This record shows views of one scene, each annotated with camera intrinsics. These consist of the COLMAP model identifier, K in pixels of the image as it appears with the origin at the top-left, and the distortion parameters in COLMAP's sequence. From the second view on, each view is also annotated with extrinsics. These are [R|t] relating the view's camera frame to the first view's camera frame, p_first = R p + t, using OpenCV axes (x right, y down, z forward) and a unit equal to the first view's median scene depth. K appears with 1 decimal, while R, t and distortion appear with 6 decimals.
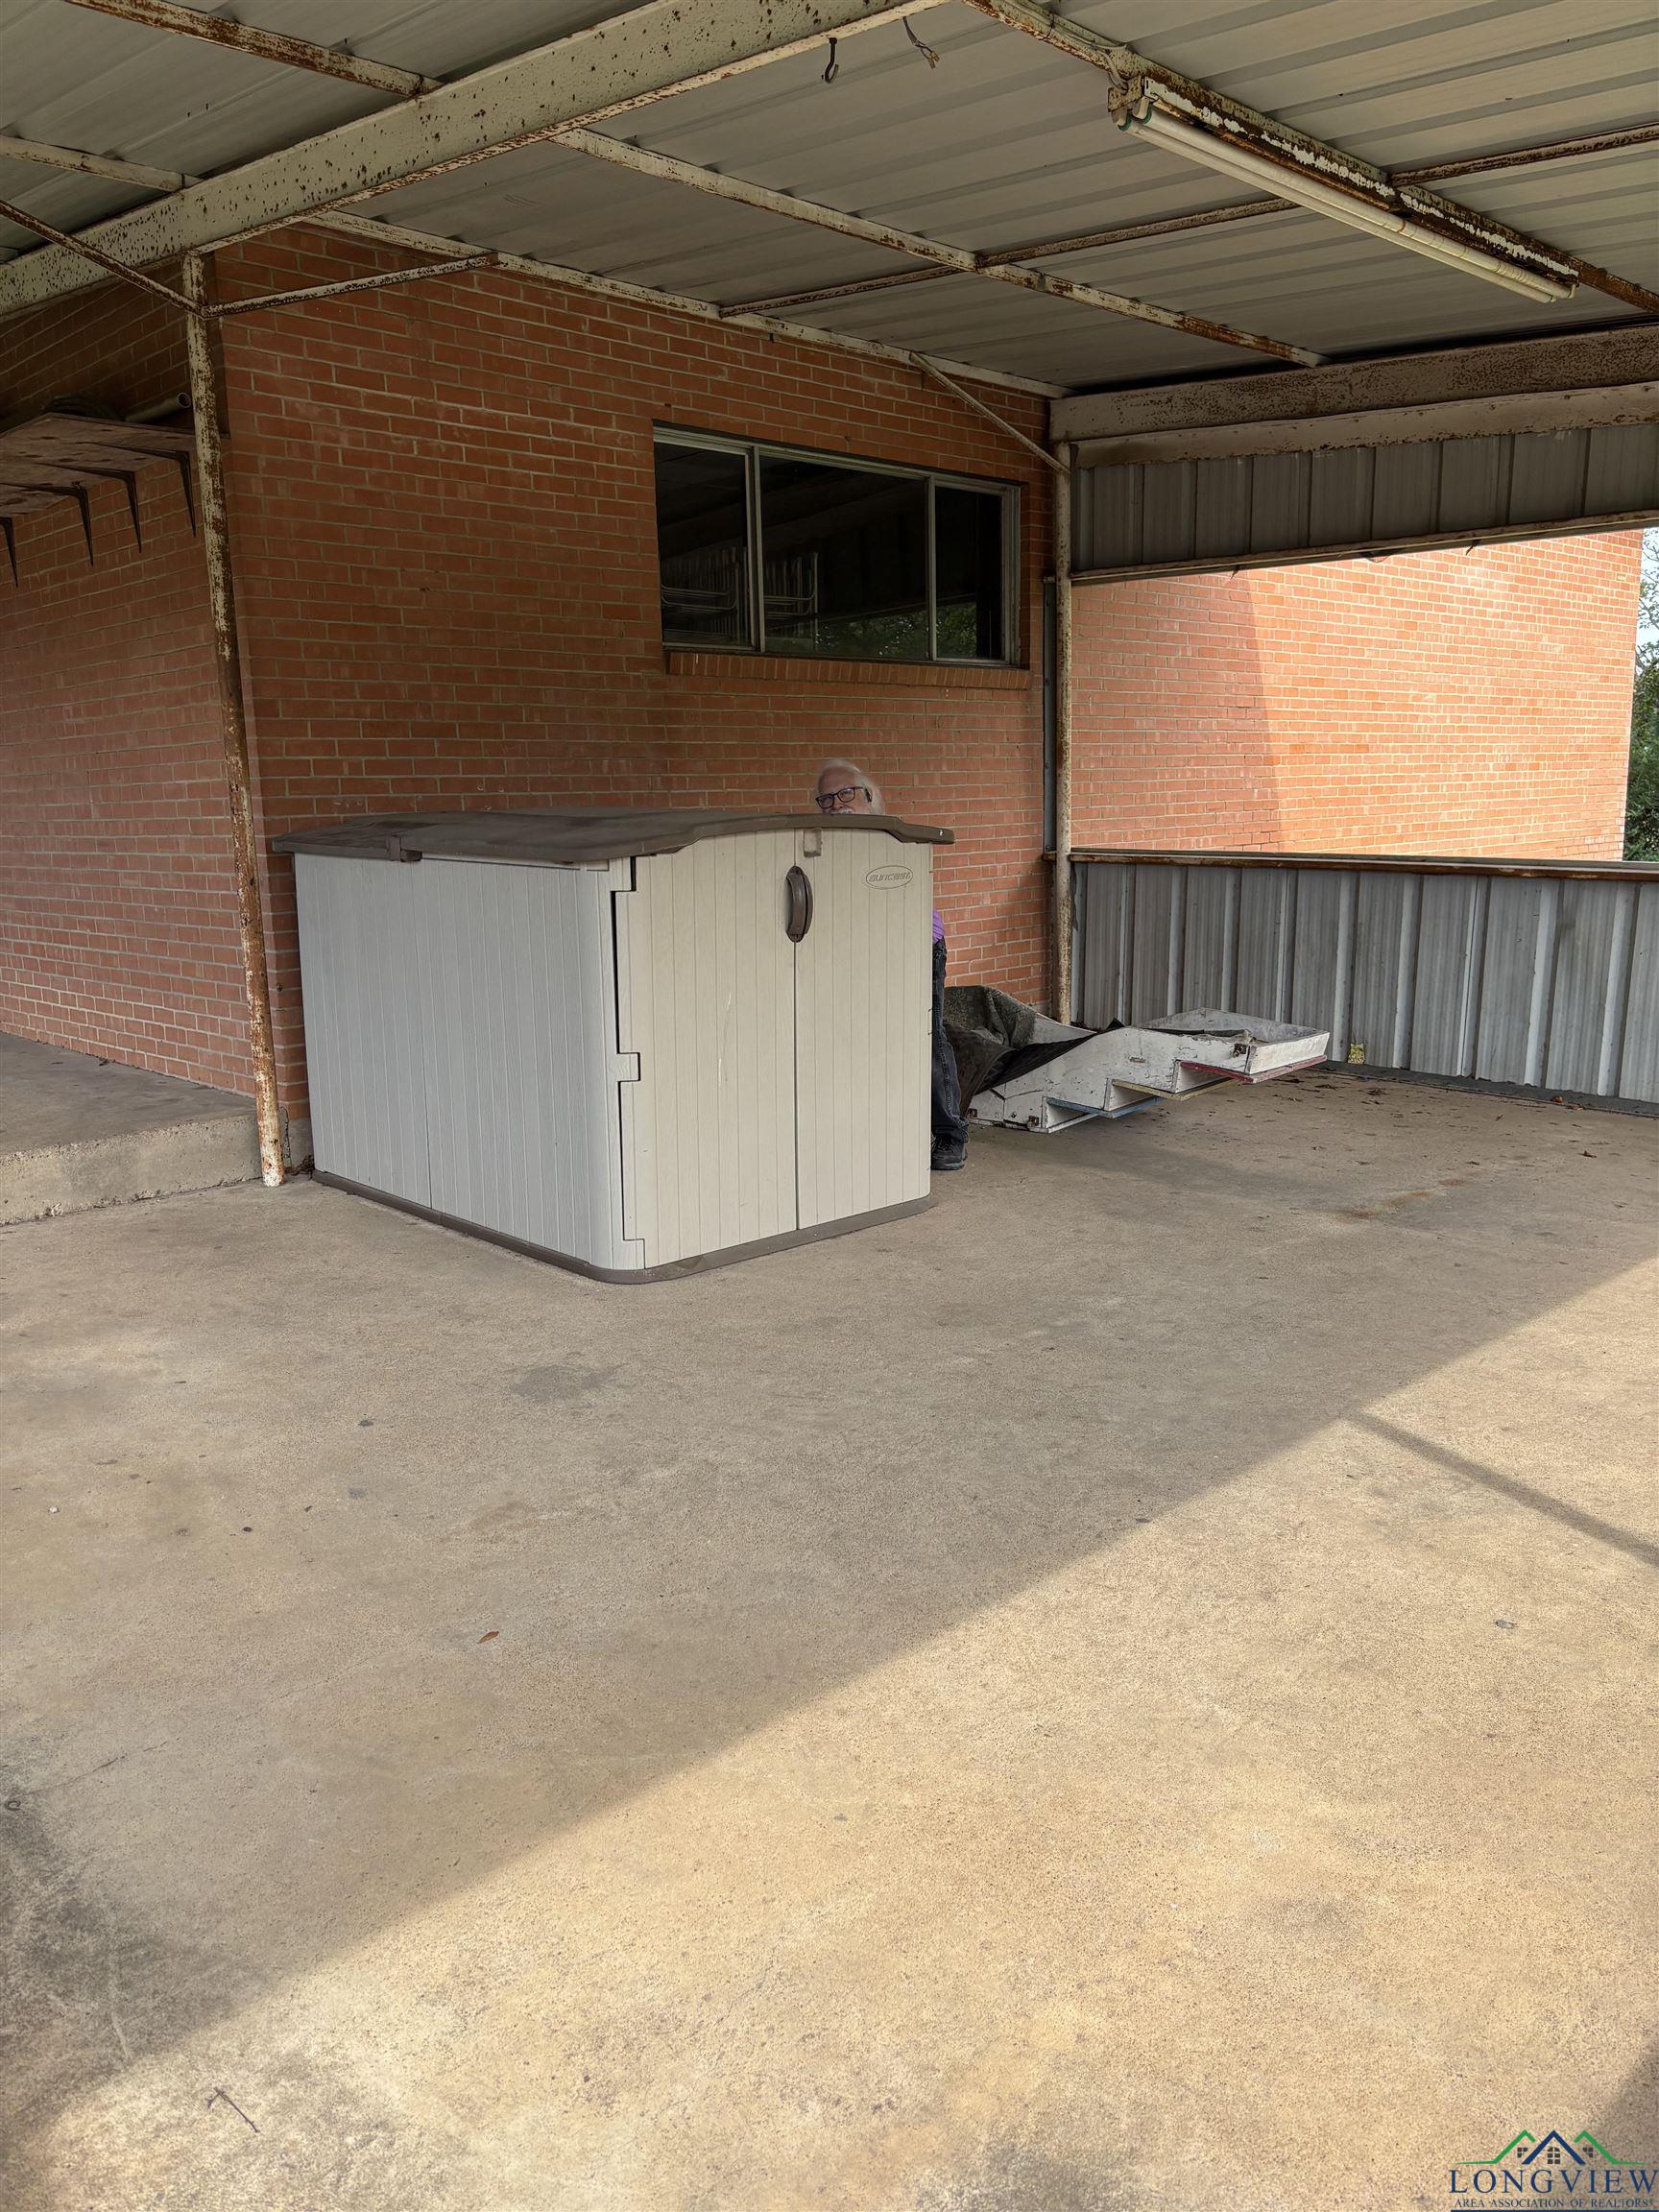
lens RADIAL K [[1660.9, 0, 829.5], [0, 1660.9, 1106.0], [0, 0, 1]] dist [-0.002656, 0.043478]
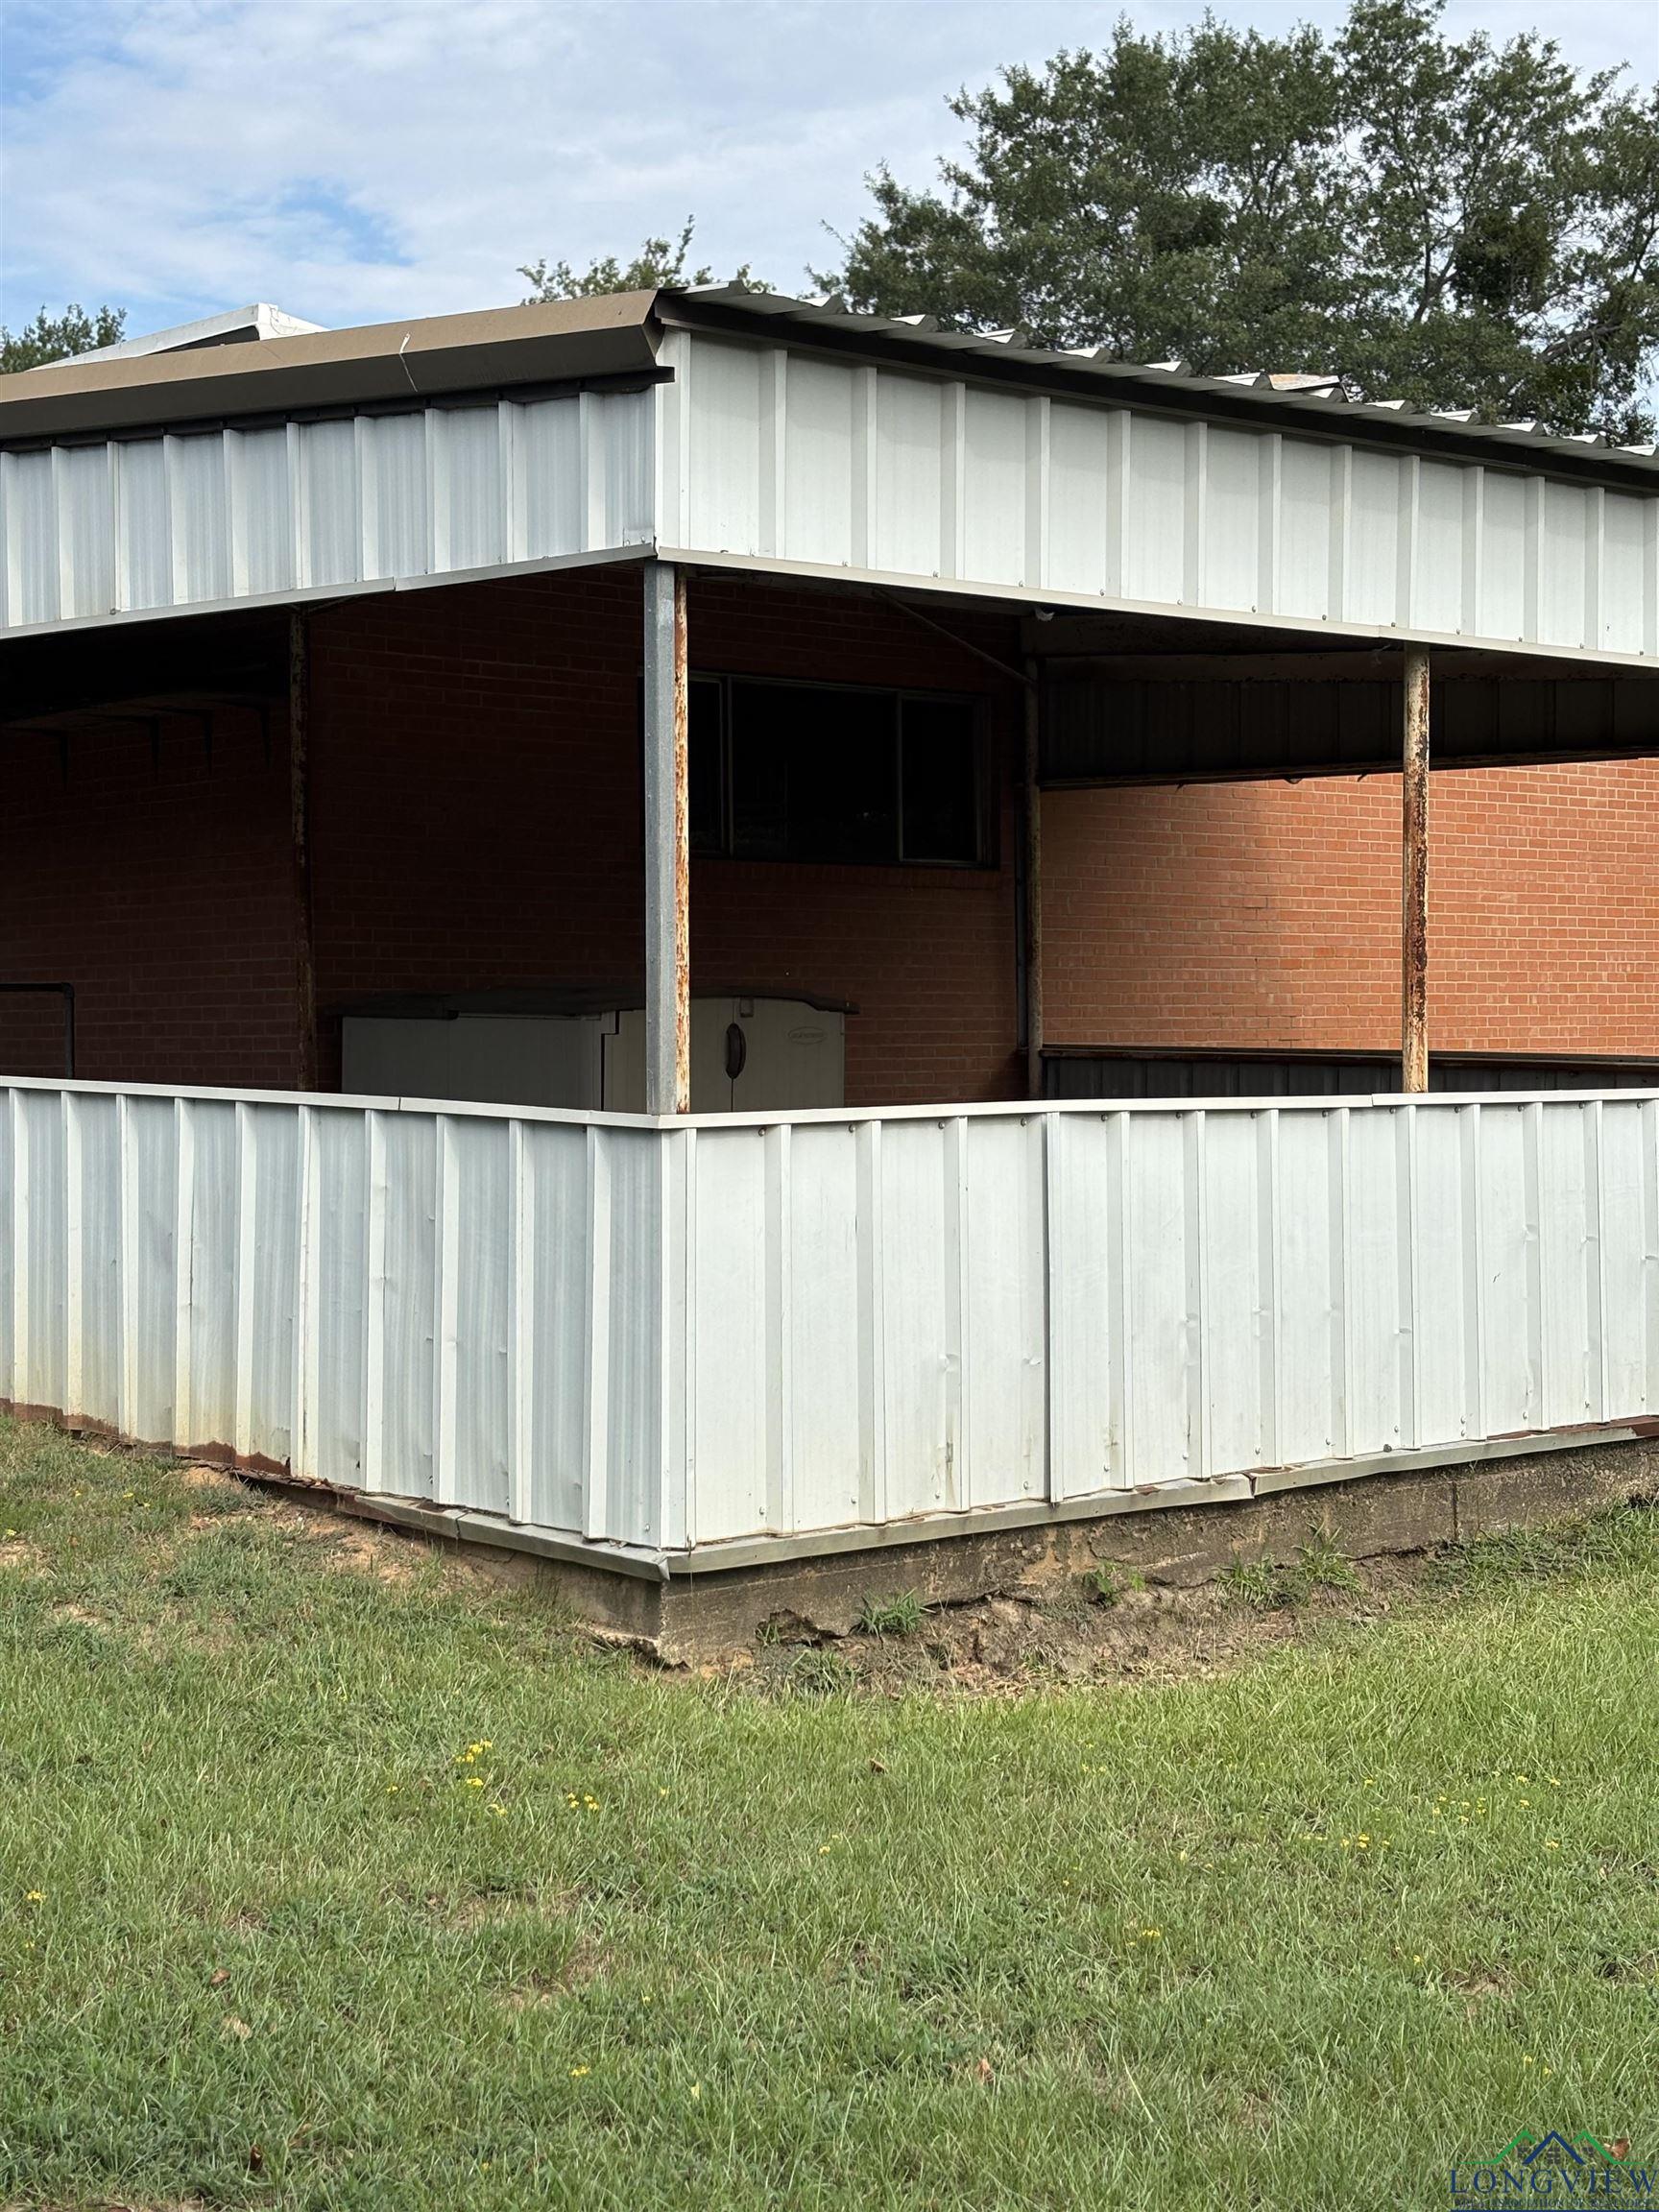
lens RADIAL K [[3333.1, 0, 859.1], [0, 3333.1, 1127.8], [0, 0, 1]] dist [0.291314, -1.122375]
pose [[0.999513, 0.015750, -0.026924, 0.130315], [-0.019849, 0.987003, -0.159472, 0.310883], [0.024062, 0.159929, 0.986835, -1.403364]]
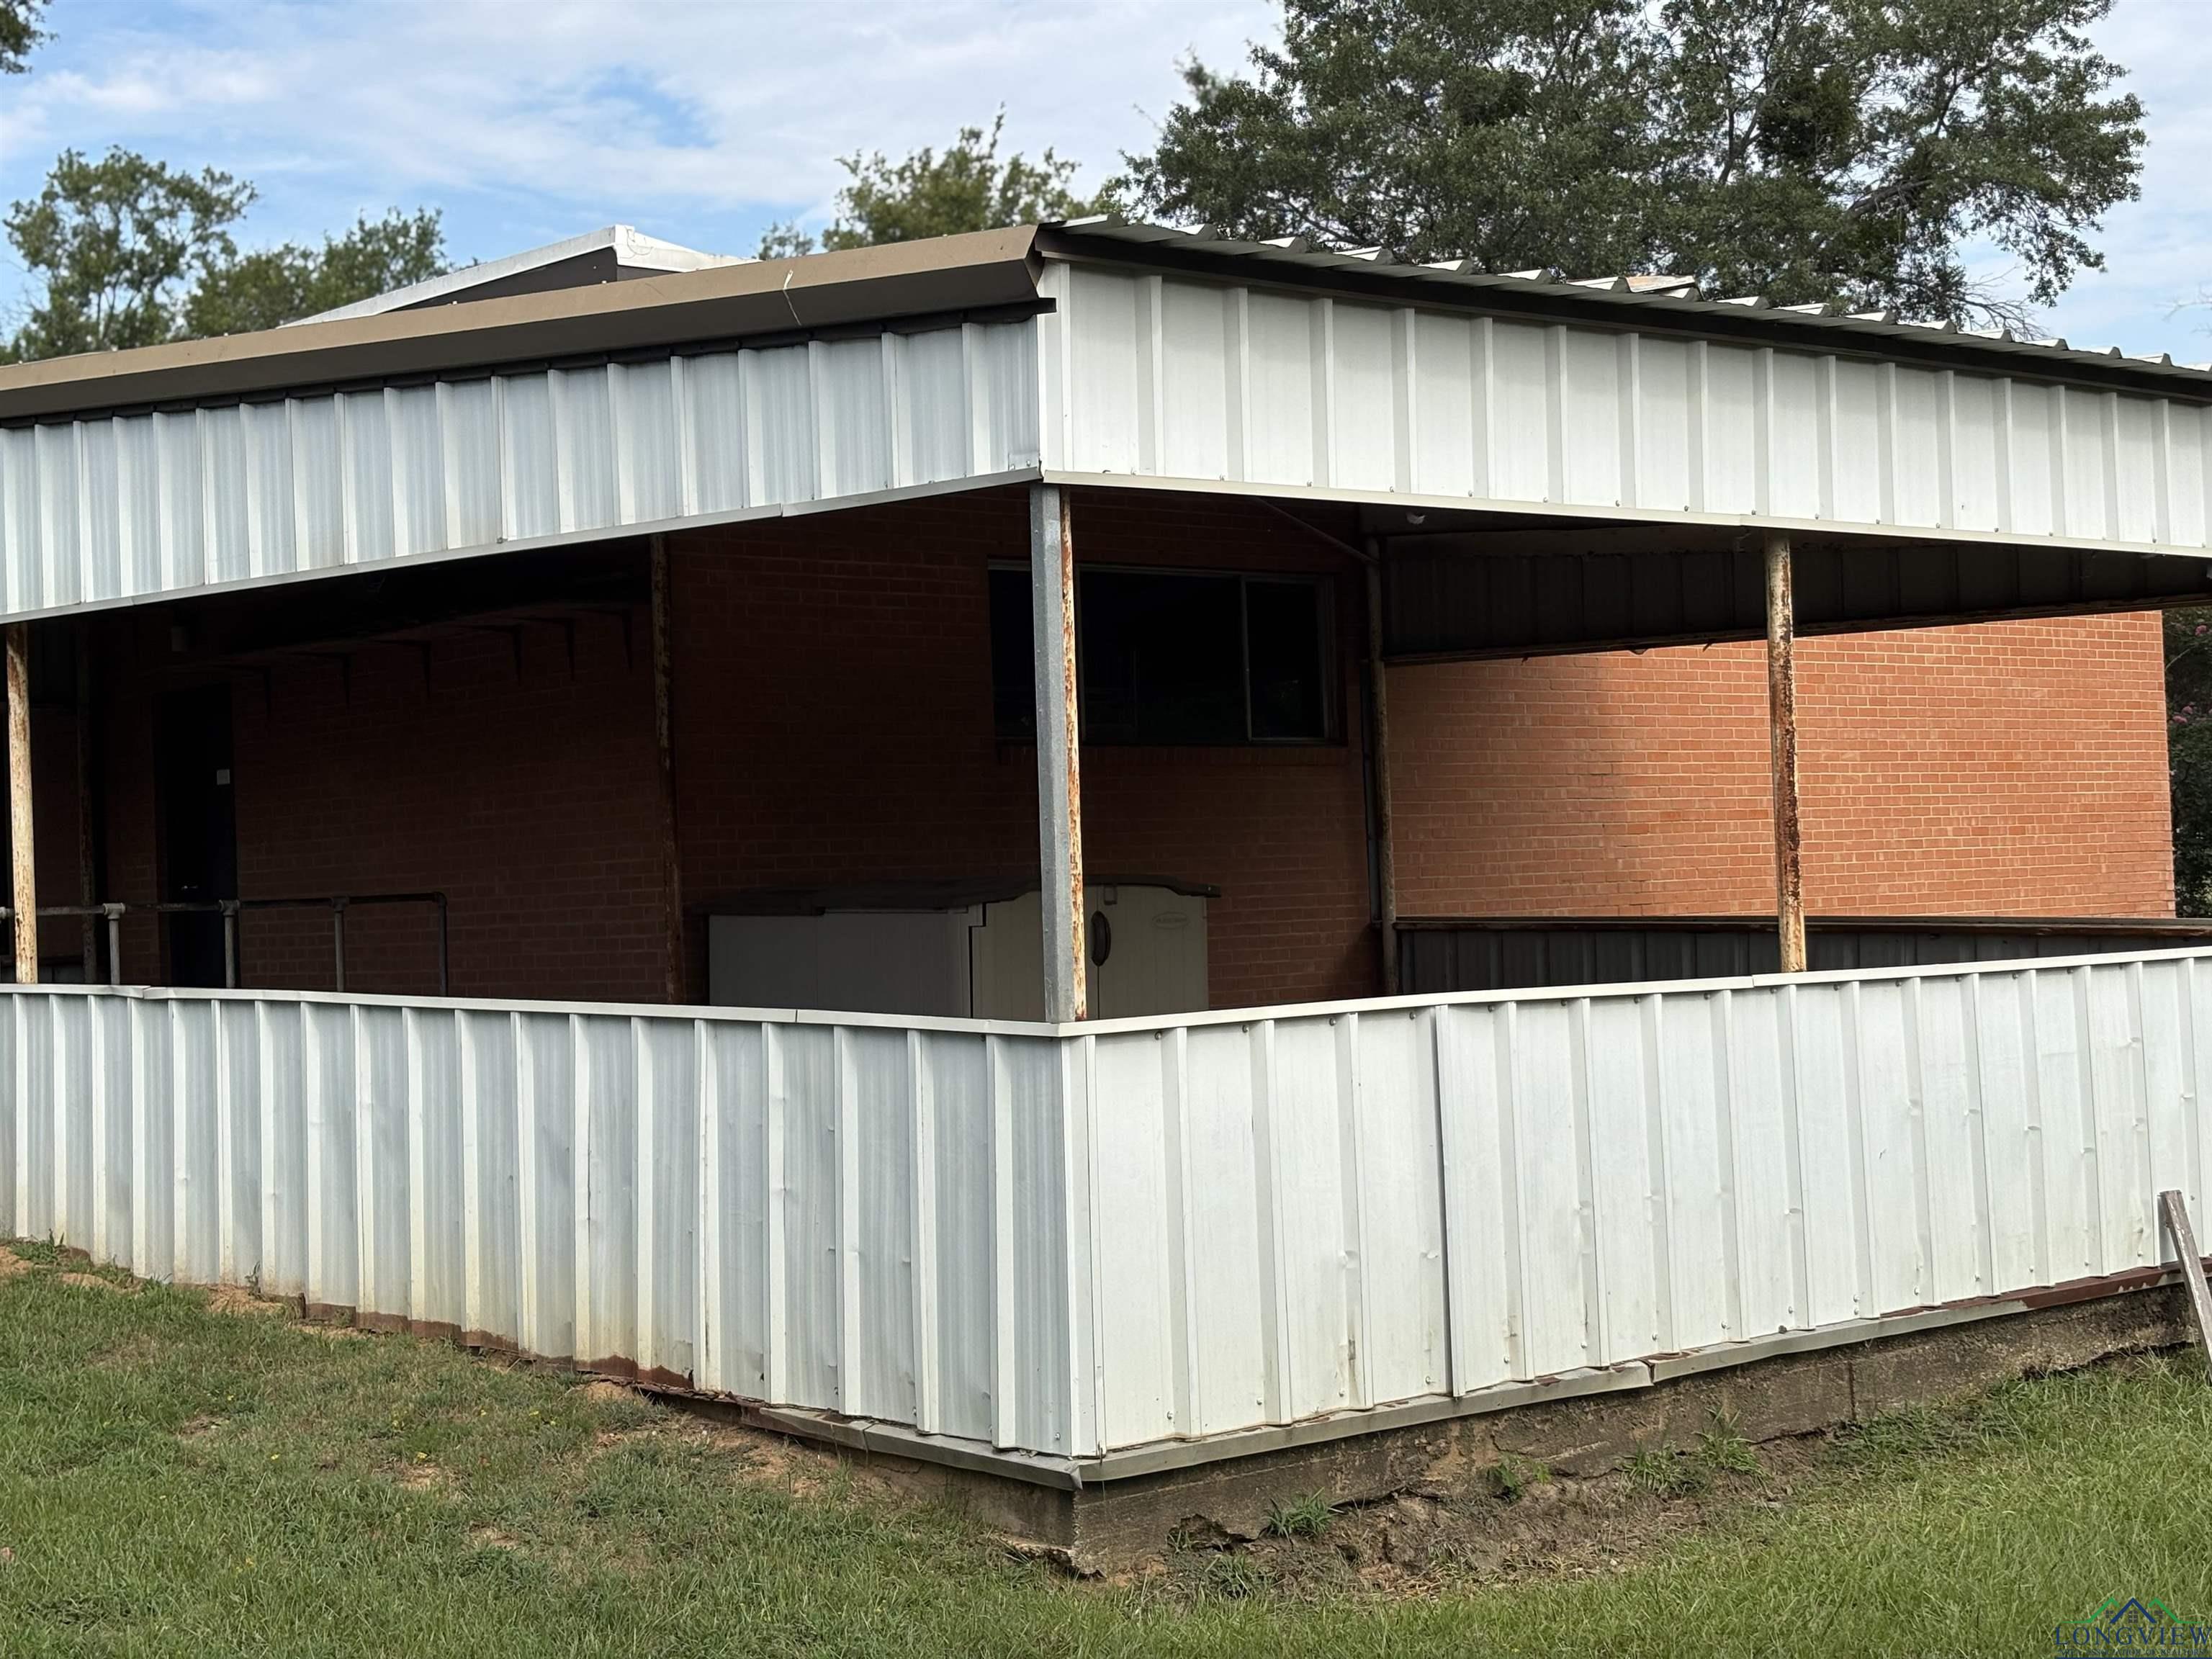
lens RADIAL K [[3333.1, 0, 1139.4], [0, 3333.1, 824.0], [0, 0, 1]] dist [0.291314, -1.122375]
pose [[0.999121, -0.015554, -0.038924, 0.101164], [0.007173, 0.978354, -0.206812, 0.295713], [0.041298, 0.206351, 0.977606, -1.426666]]
